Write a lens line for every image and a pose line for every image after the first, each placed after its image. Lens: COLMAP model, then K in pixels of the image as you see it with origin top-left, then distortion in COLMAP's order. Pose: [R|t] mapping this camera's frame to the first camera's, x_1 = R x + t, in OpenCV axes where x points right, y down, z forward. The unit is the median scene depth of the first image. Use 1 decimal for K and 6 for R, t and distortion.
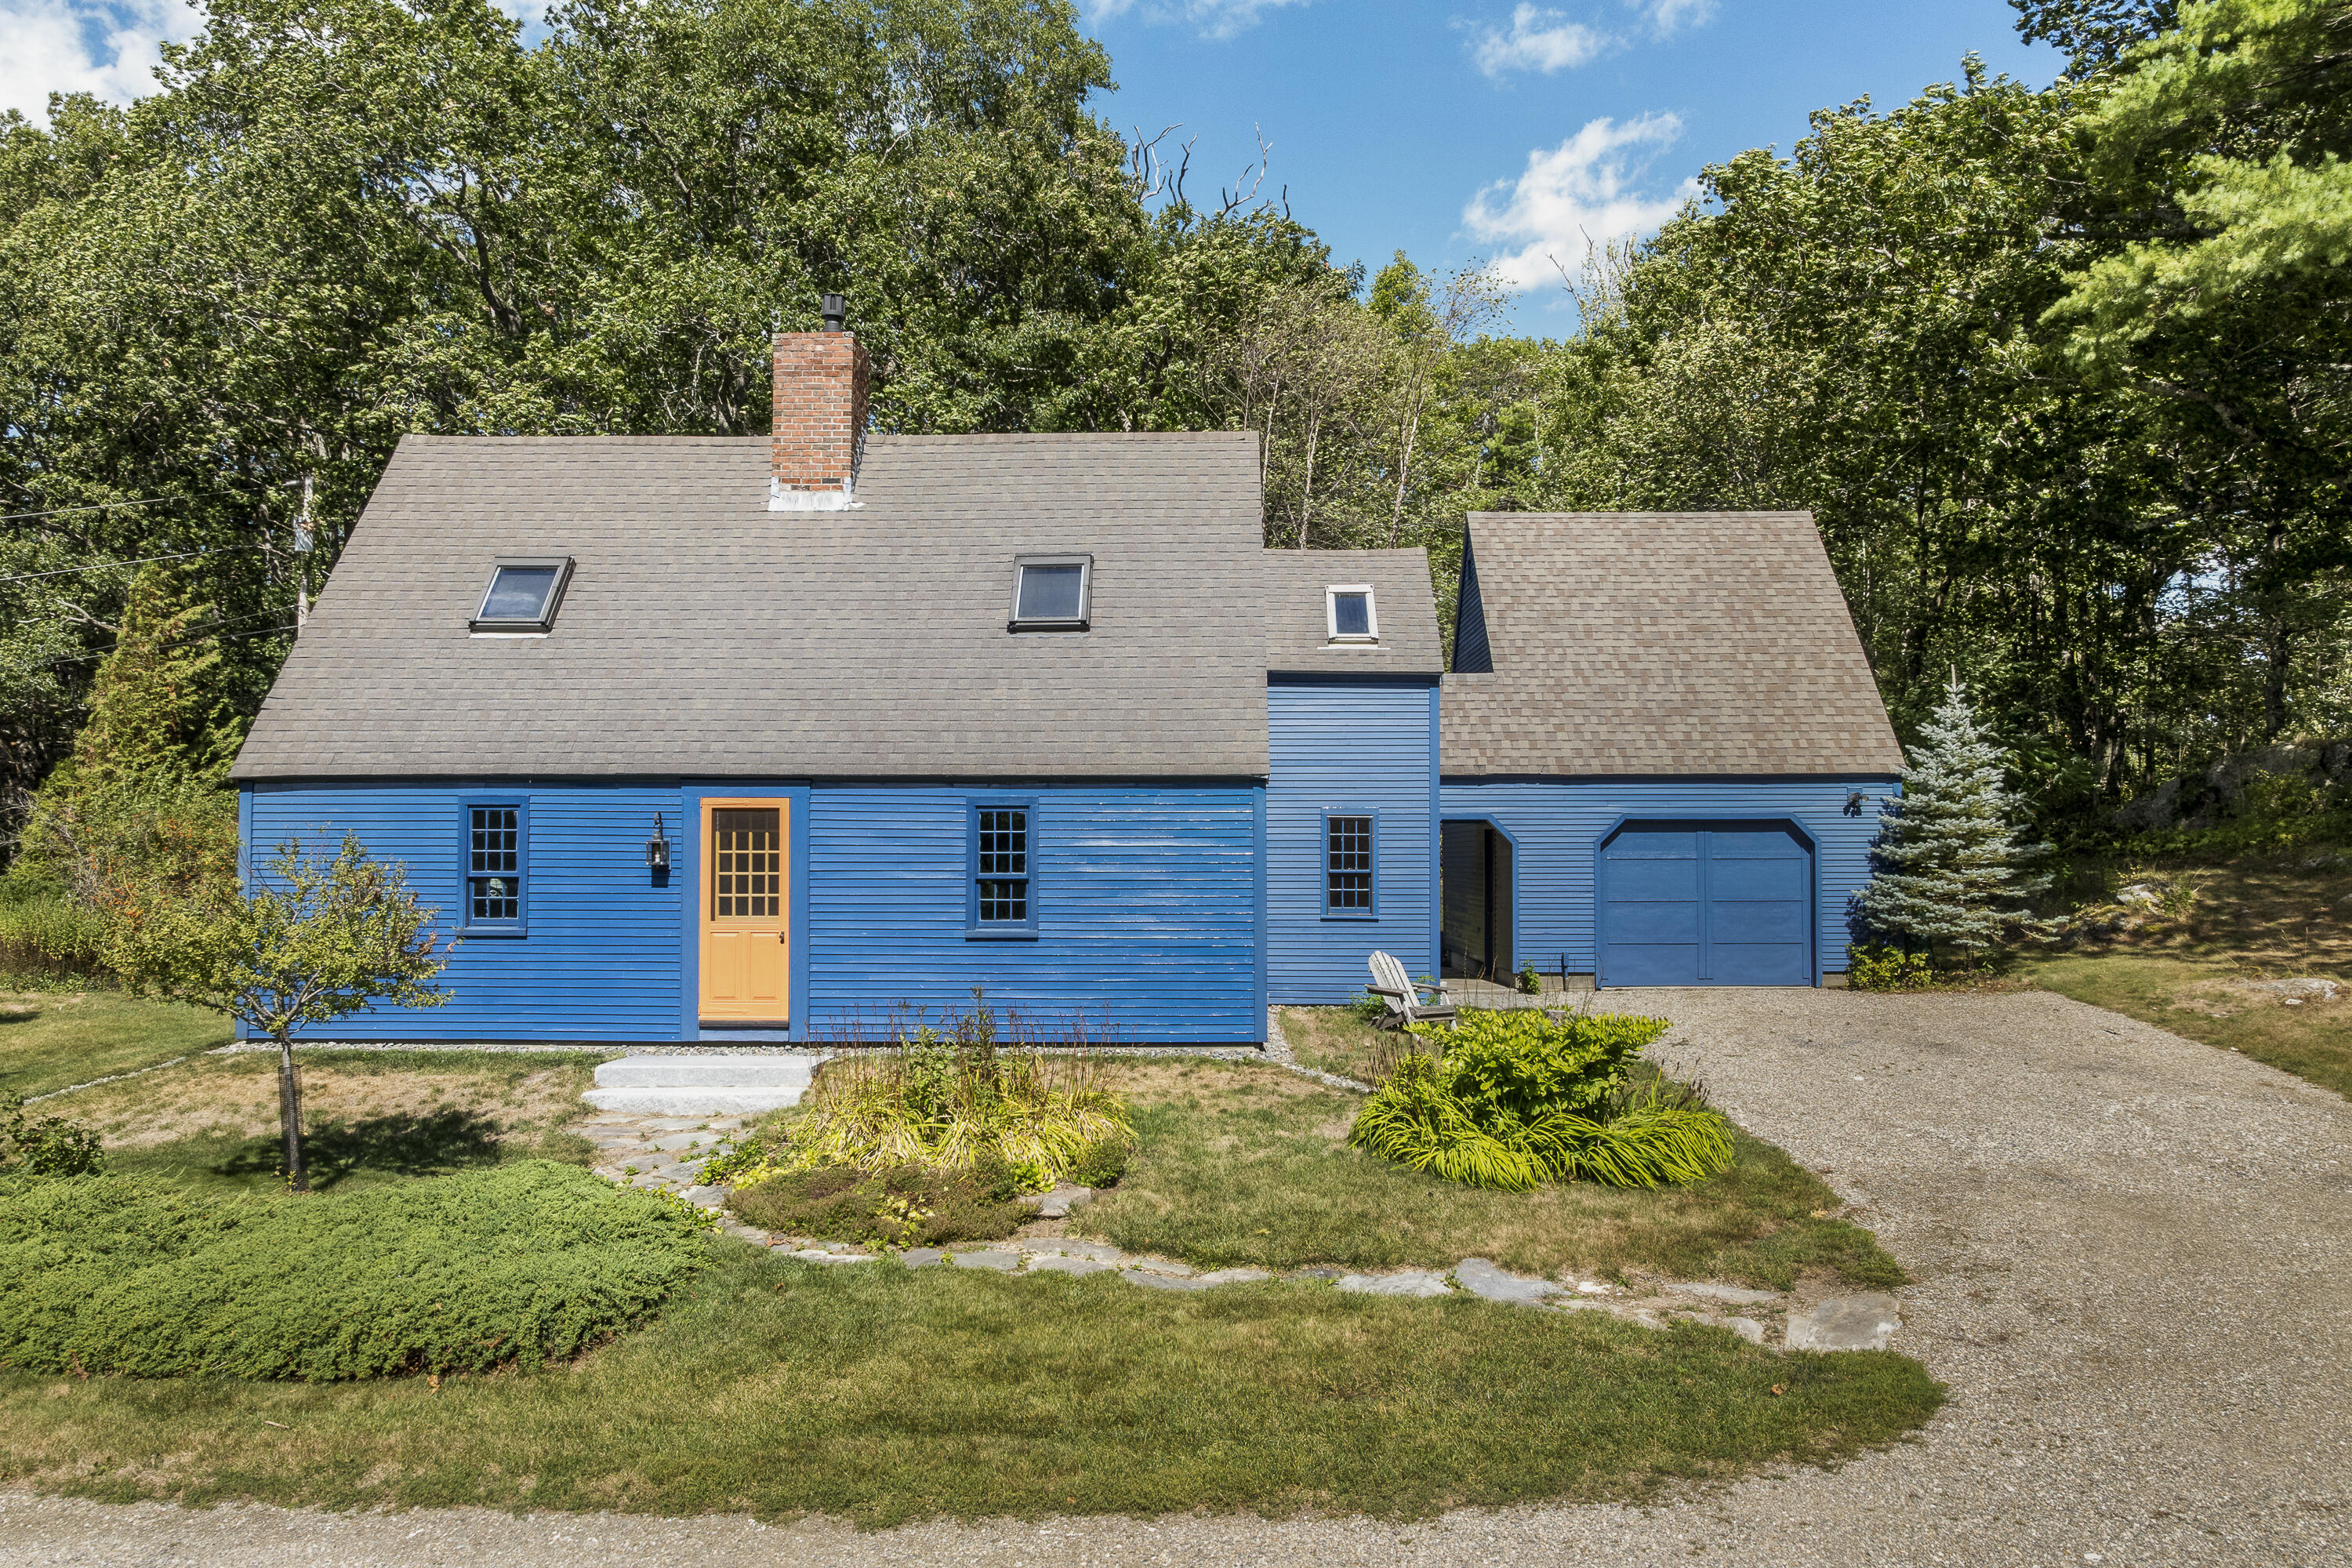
lens RADIAL K [[1705.2, 0, 1166.1], [0, 1705.2, 781.5], [0, 0, 1]] dist [-0.048679, 0.001995]
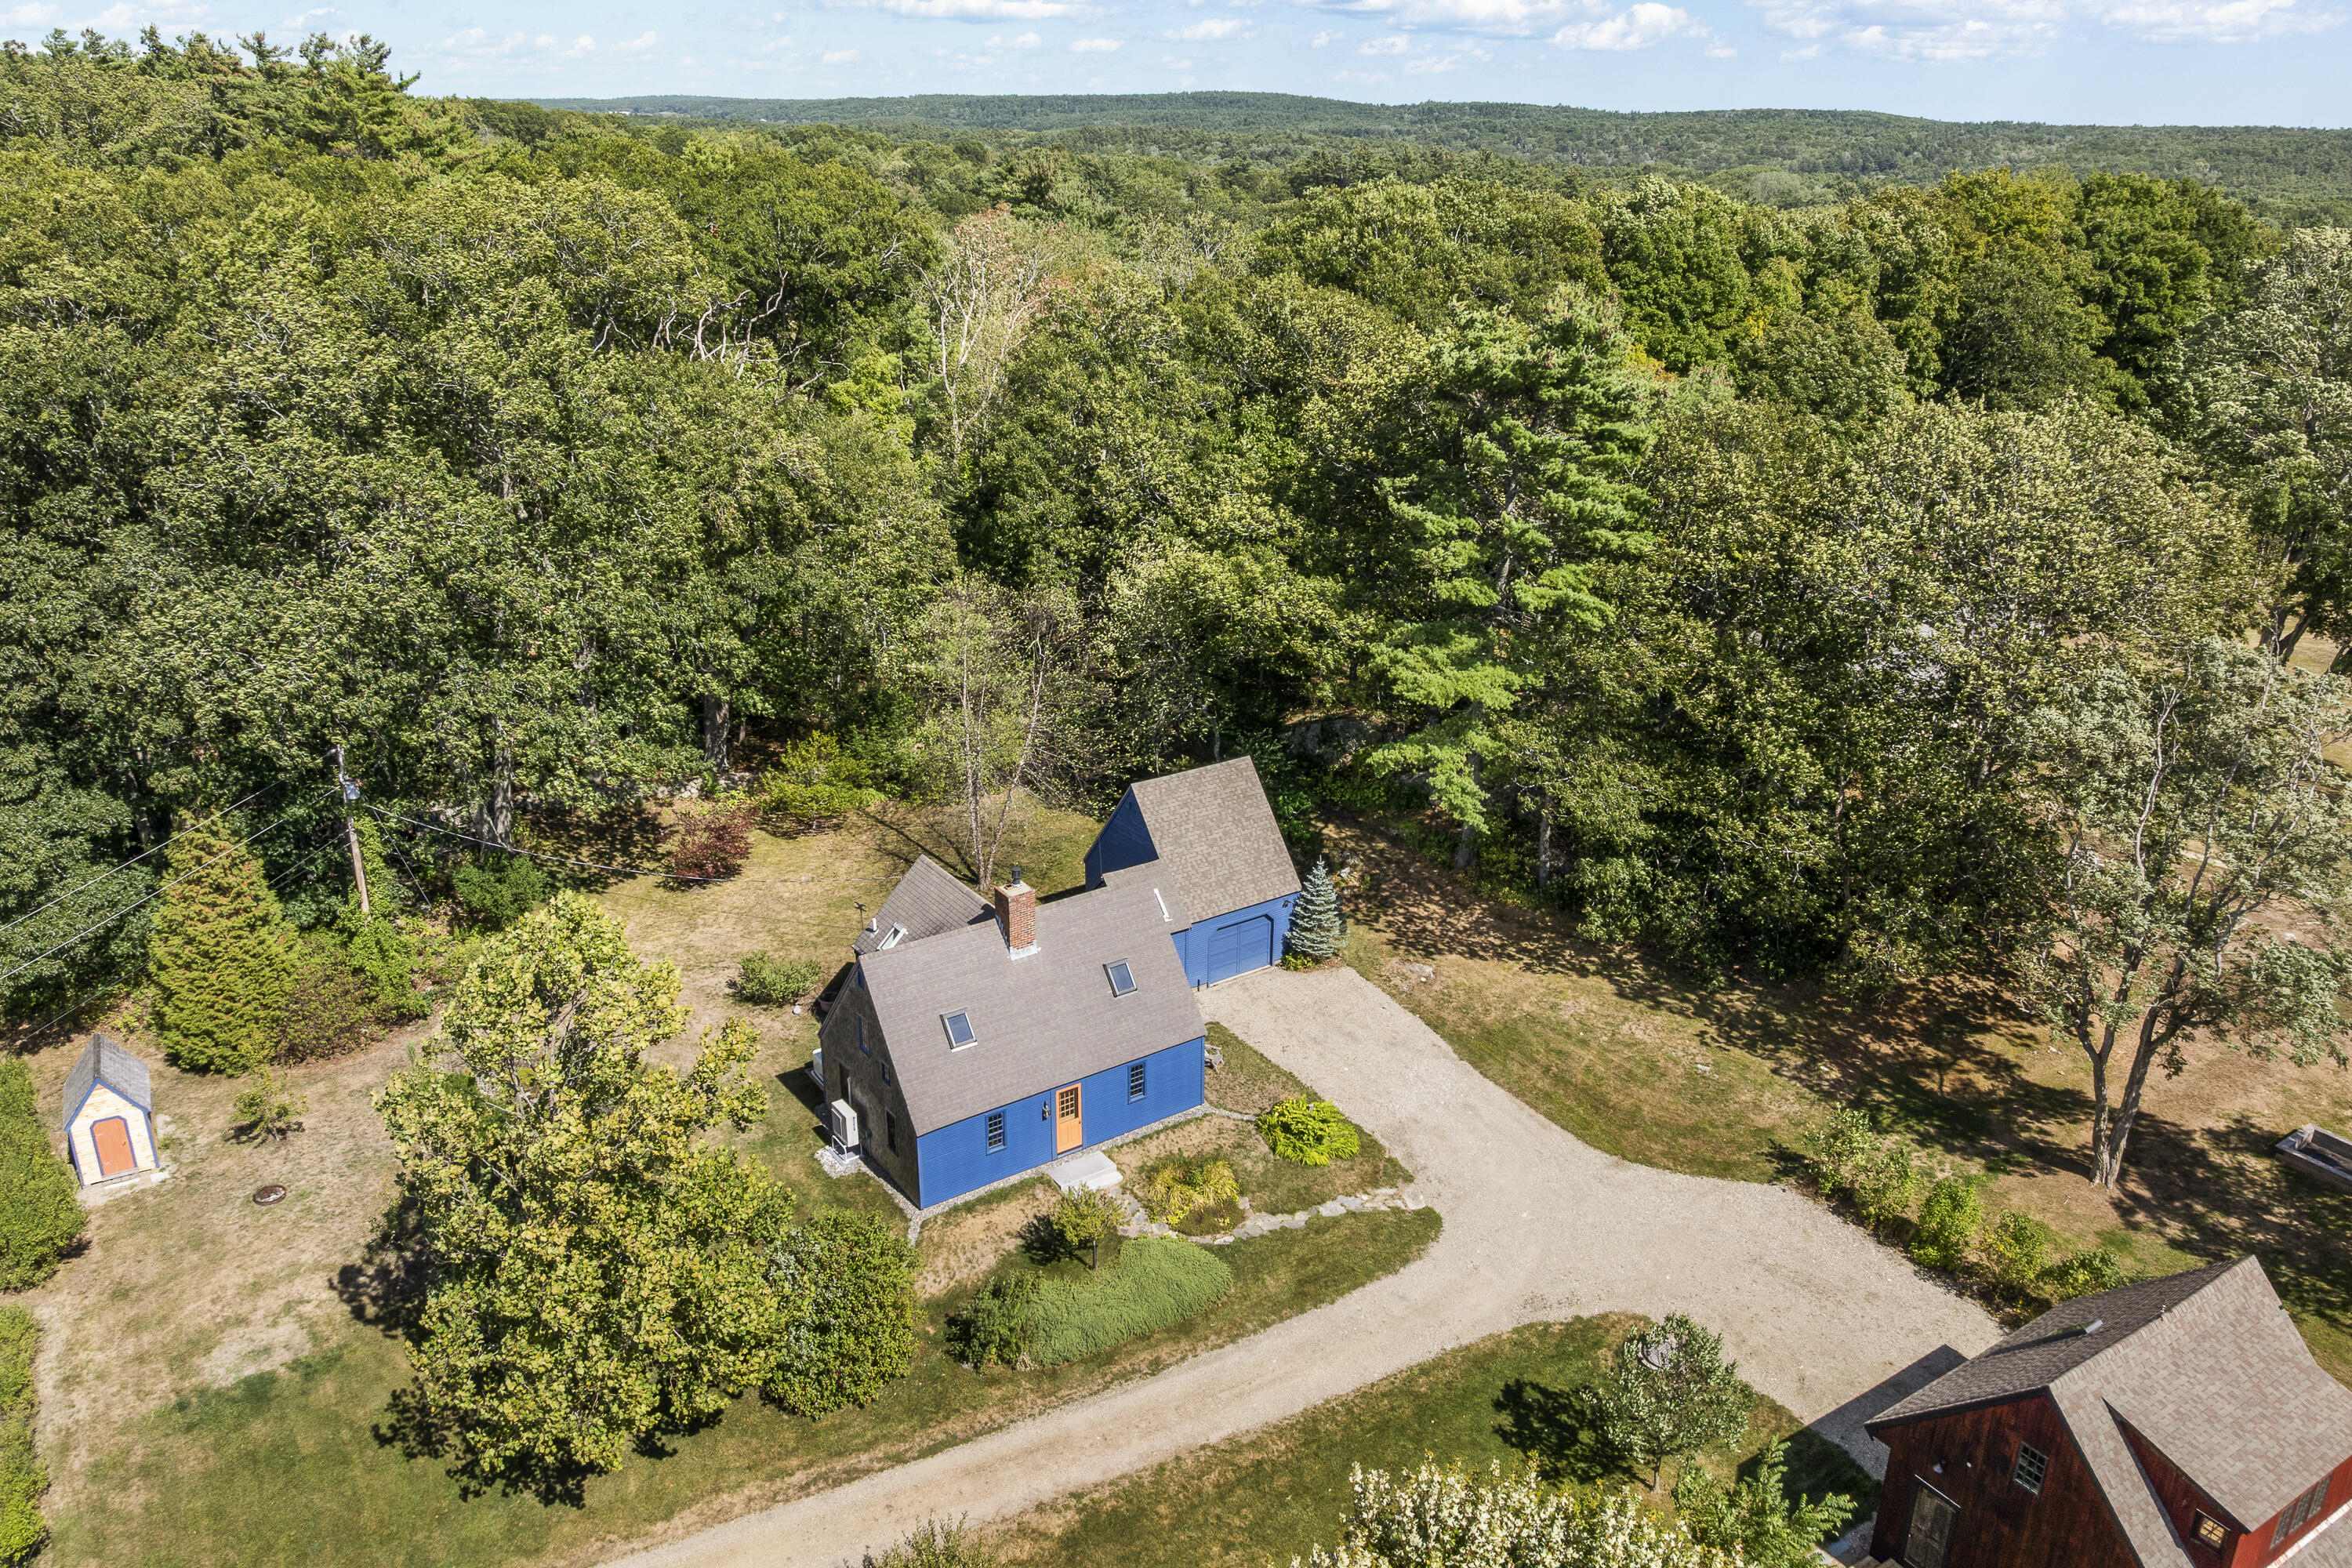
lens RADIAL K [[1705.2, 0, 1166.1], [0, 1705.2, 781.5], [0, 0, 1]] dist [-0.048679, 0.001995]
pose [[0.800752, -0.213653, 0.559596, -1.718031], [-0.055479, 0.903755, 0.424440, -1.809548], [-0.596421, -0.370917, 0.711831, -1.089434]]
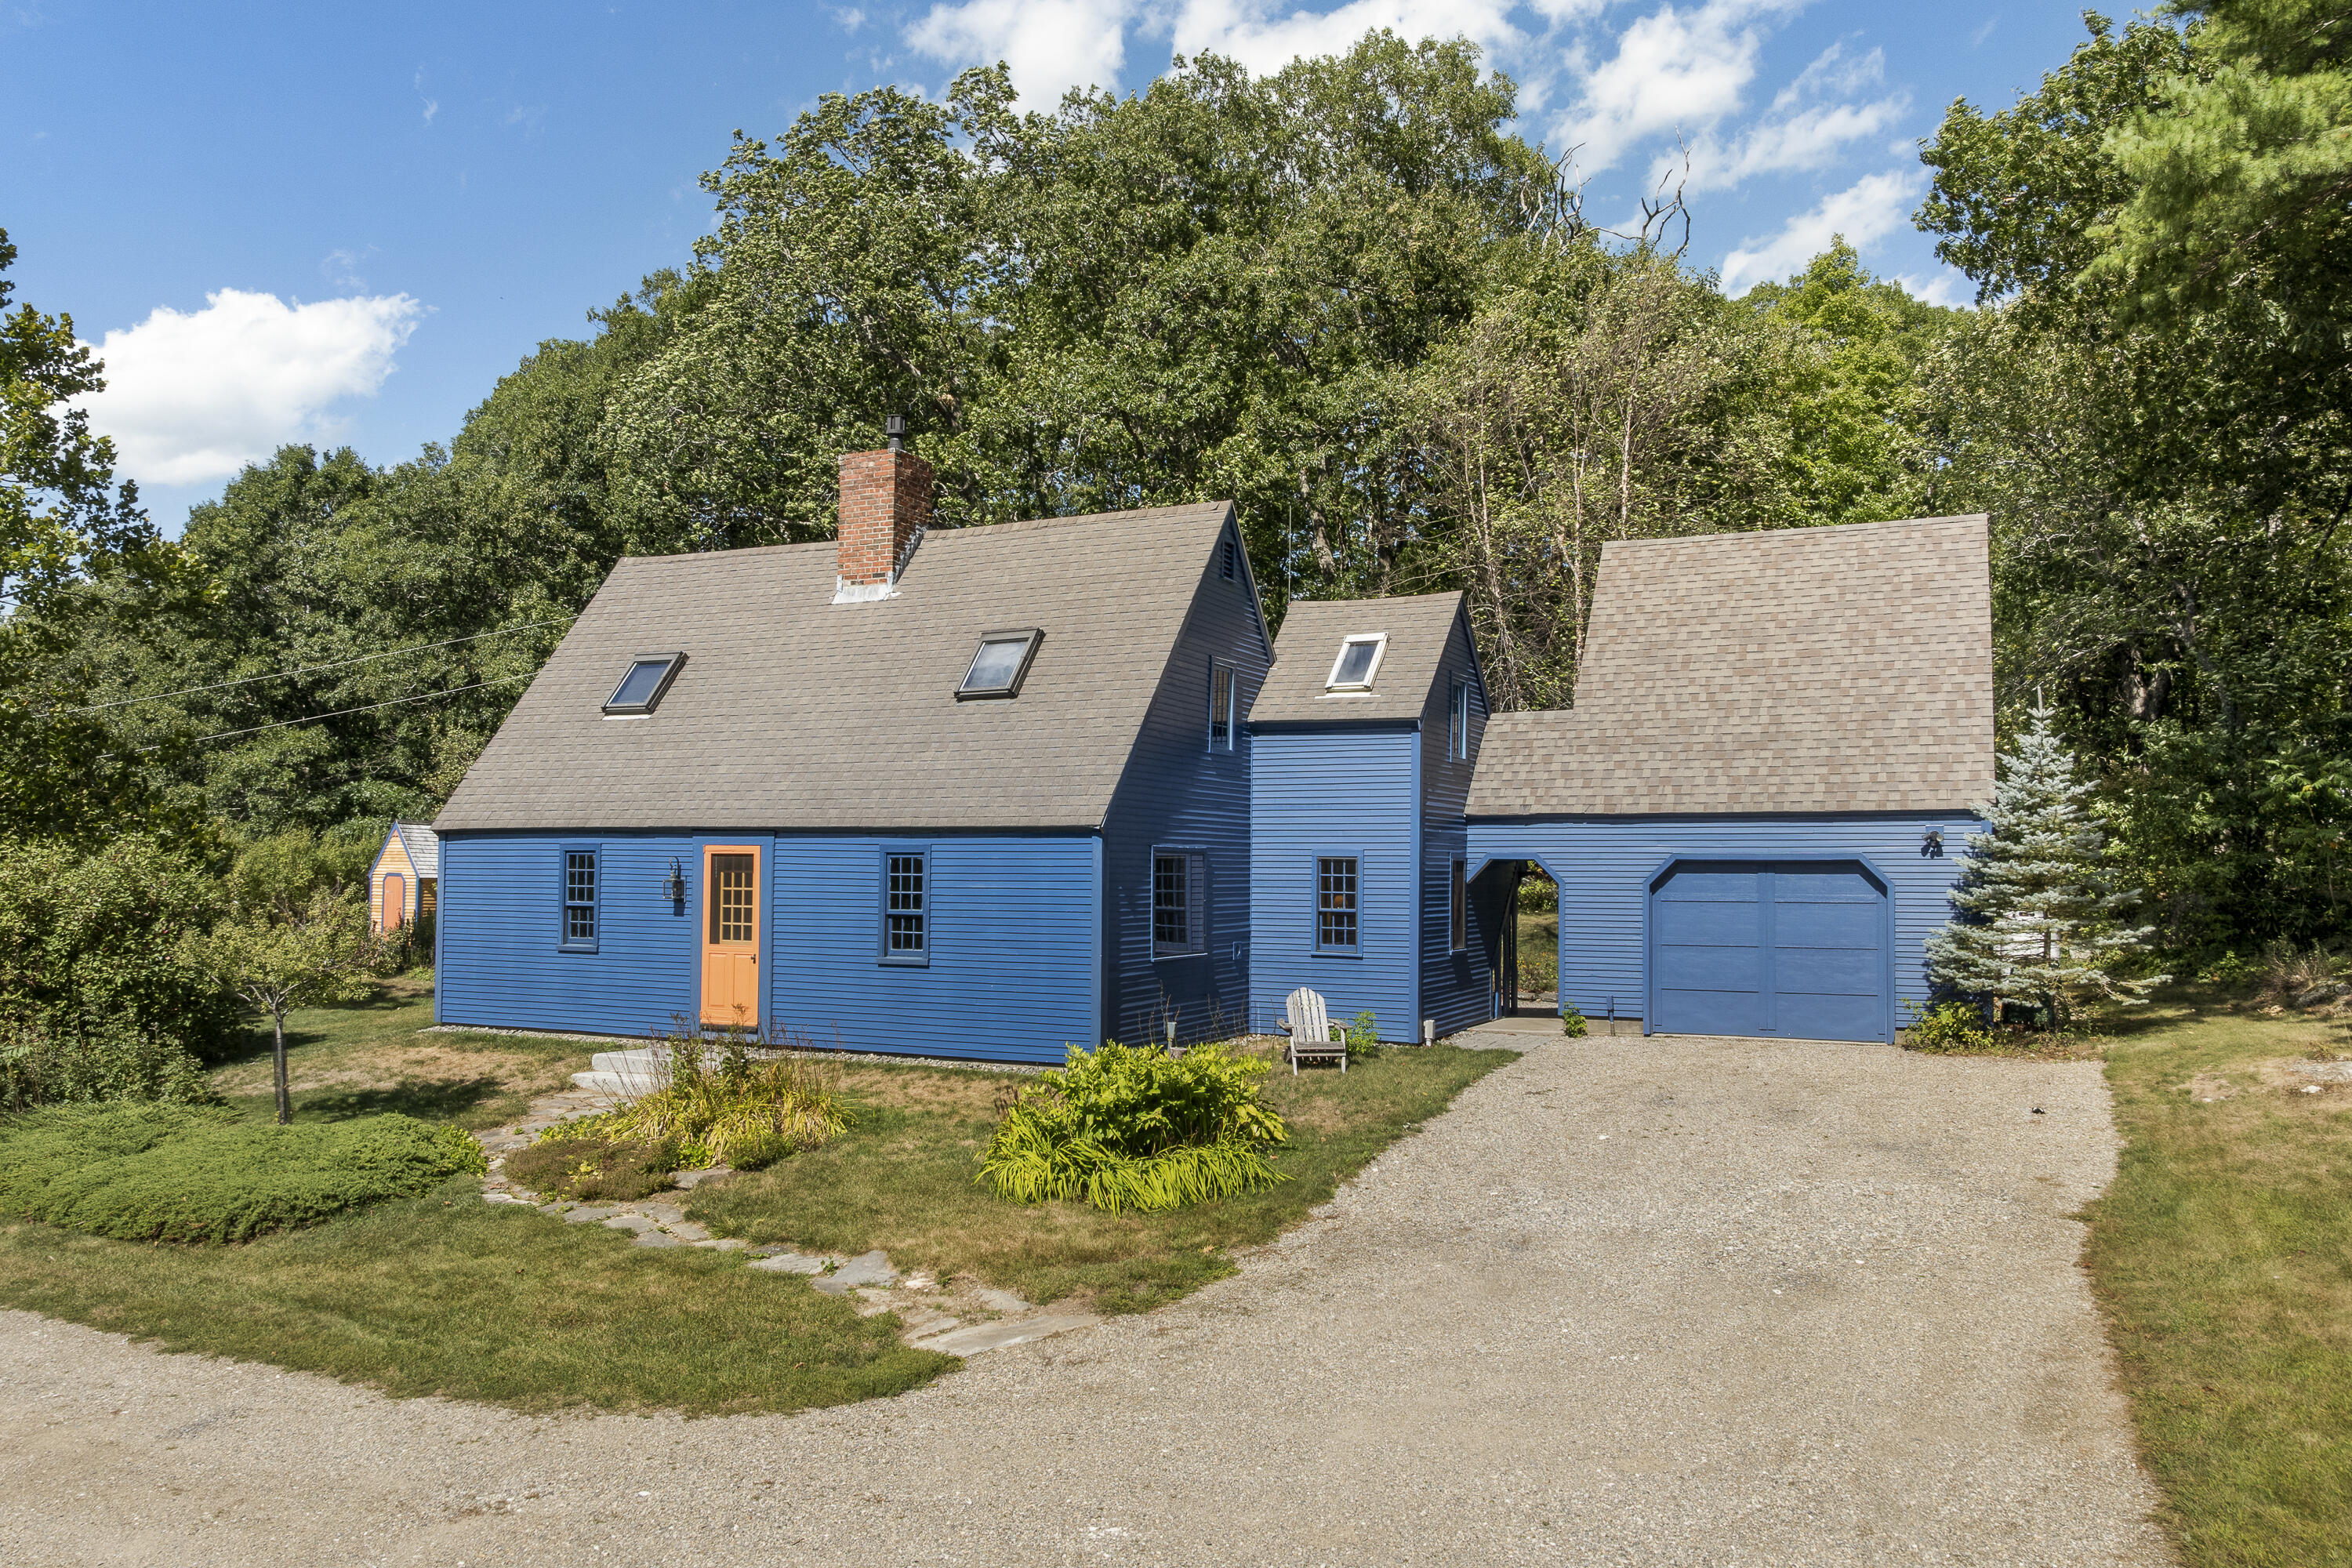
lens RADIAL K [[1705.2, 0, 1166.1], [0, 1705.2, 781.5], [0, 0, 1]] dist [-0.048679, 0.001995]
pose [[0.904103, -0.015263, -0.427041, 0.571107], [0.011267, 0.999866, -0.011883, -0.018778], [0.427165, 0.005932, 0.904154, 0.010974]]
